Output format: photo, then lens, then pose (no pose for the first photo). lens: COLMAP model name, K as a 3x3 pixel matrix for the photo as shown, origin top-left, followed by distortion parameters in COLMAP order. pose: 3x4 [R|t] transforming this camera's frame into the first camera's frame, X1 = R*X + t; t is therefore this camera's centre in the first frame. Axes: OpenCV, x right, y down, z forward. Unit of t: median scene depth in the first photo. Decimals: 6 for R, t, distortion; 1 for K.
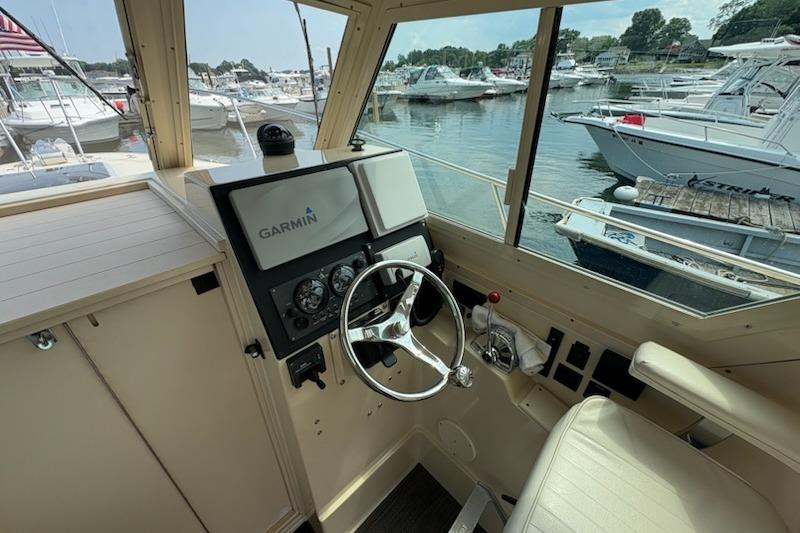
lens RADIAL K [[313.3, 0, 392.6], [0, 313.3, 266.3], [0, 0, 1]] dist [0.001307, 0.000218]
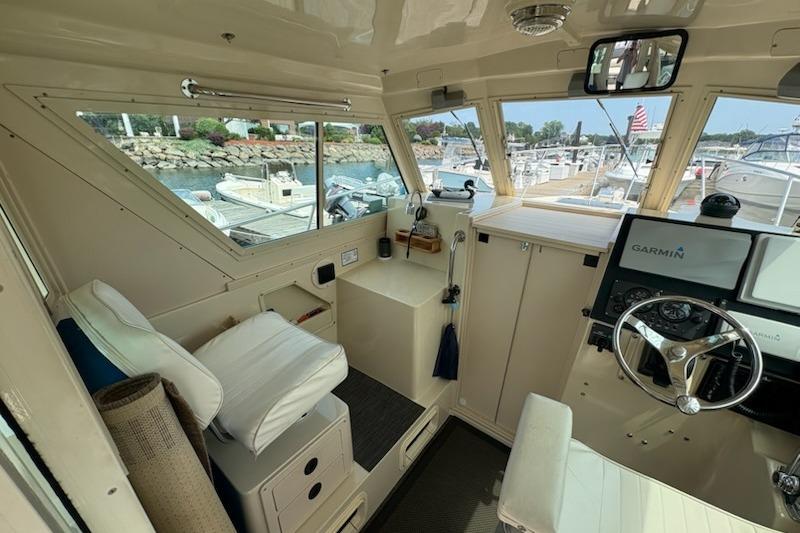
lens RADIAL K [[317.9, 0, 399.3], [0, 317.9, 268.6], [0, 0, 1]] dist [-0.001337, -0.000054]
pose [[0.148693, 0.383802, -0.911365, 0.127266], [-0.531995, 0.807928, 0.253444, 0.029307], [0.833589, 0.447157, 0.324314, -0.066771]]
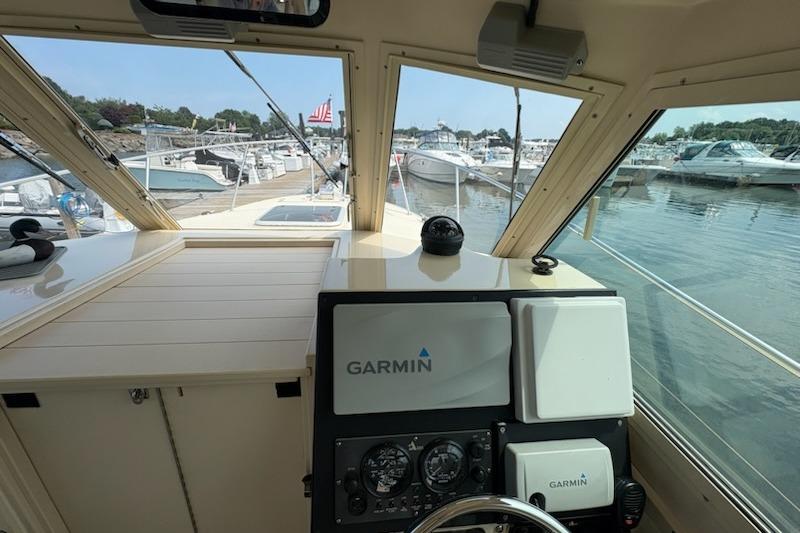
lens RADIAL K [[309.6, 0, 407.2], [0, 309.6, 267.6], [0, 0, 1]] dist [0.000285, -0.000193]
pose [[0.793688, 0.269894, -0.545176, 0.004311], [-0.353594, 0.933928, -0.052428, -0.045687], [0.495005, 0.234383, 0.836681, 0.052661]]
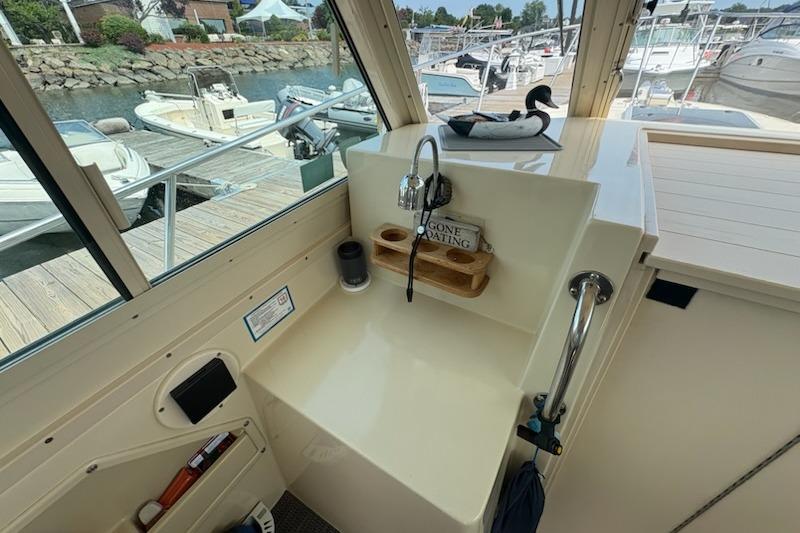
lens RADIAL K [[309.6, 0, 407.2], [0, 309.6, 267.6], [0, 0, 1]] dist [0.000285, -0.000193]
pose [[0.263989, 0.584381, -0.767339, -0.101665], [-0.486865, 0.767505, 0.417011, 0.031966], [0.832630, 0.263504, 0.487128, -0.025470]]
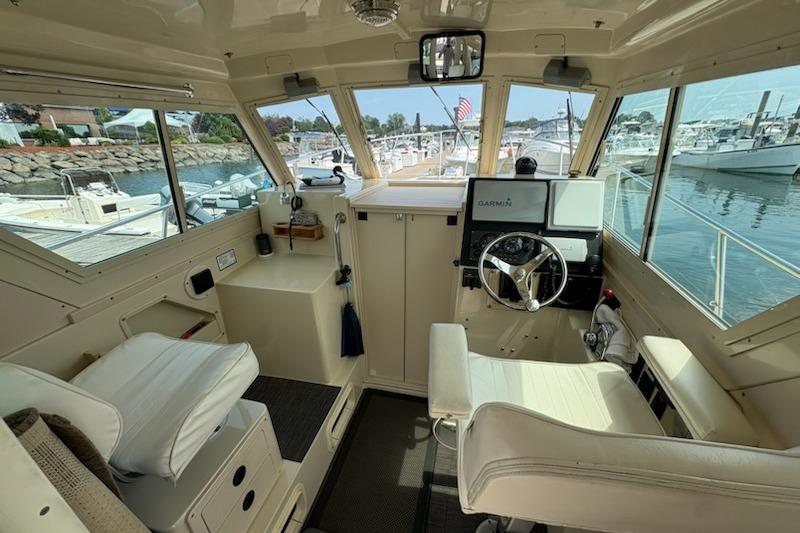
lens RADIAL K [[317.9, 0, 399.3], [0, 317.9, 268.6], [0, 0, 1]] dist [-0.001337, -0.000054]
pose [[0.542640, 0.325997, -0.774124, 0.142184], [-0.422840, 0.902341, 0.083591, 0.044973], [0.725774, 0.281971, 0.627491, -0.076938]]
